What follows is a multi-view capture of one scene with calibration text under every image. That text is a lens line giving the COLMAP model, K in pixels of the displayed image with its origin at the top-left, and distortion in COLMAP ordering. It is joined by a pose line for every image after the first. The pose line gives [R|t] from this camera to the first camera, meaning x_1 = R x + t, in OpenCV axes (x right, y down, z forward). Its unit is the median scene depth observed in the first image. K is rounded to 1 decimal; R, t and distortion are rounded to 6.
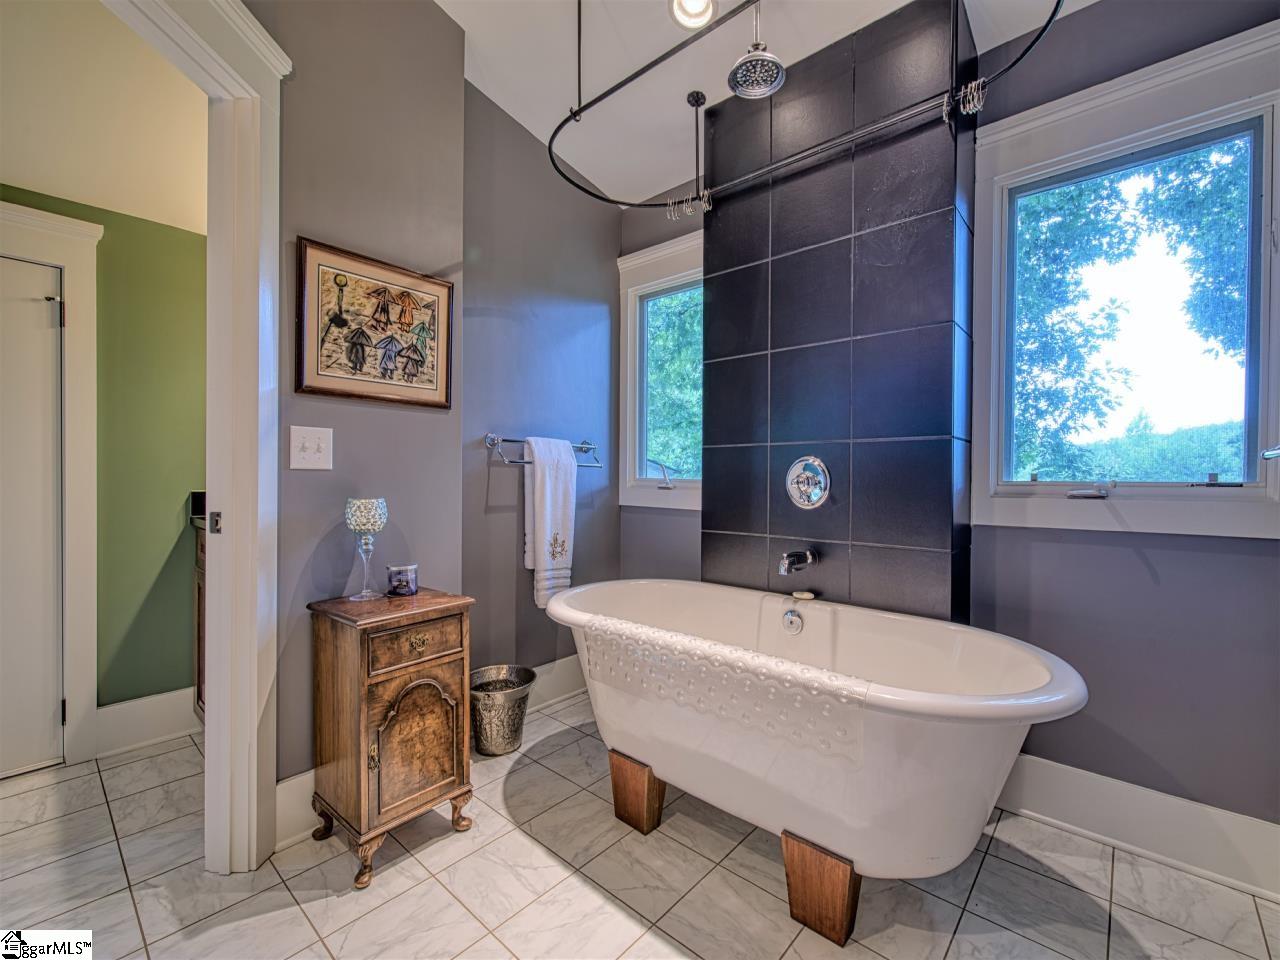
lens RADIAL K [[549.5, 0, 643.9], [0, 549.5, 482.5], [0, 0, 1]] dist [-0.001050, 0.000066]
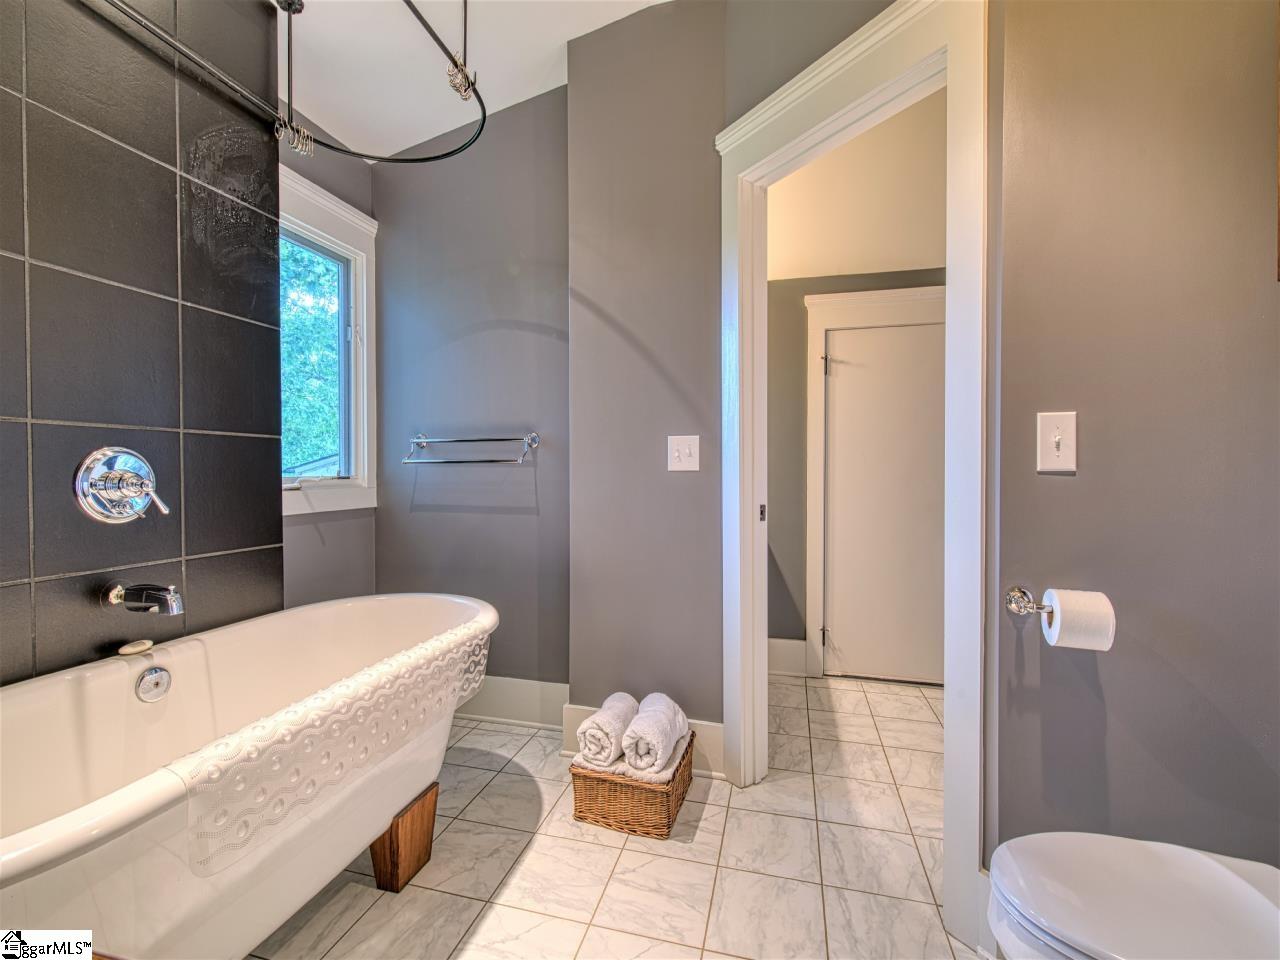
lens RADIAL K [[549.5, 0, 643.9], [0, 549.5, 482.5], [0, 0, 1]] dist [-0.001050, 0.000066]
pose [[-0.451355, -0.023493, 0.892035, -0.643619], [0.006831, 0.999533, 0.029781, -0.019426], [-0.892318, 0.019535, -0.450984, 0.769545]]
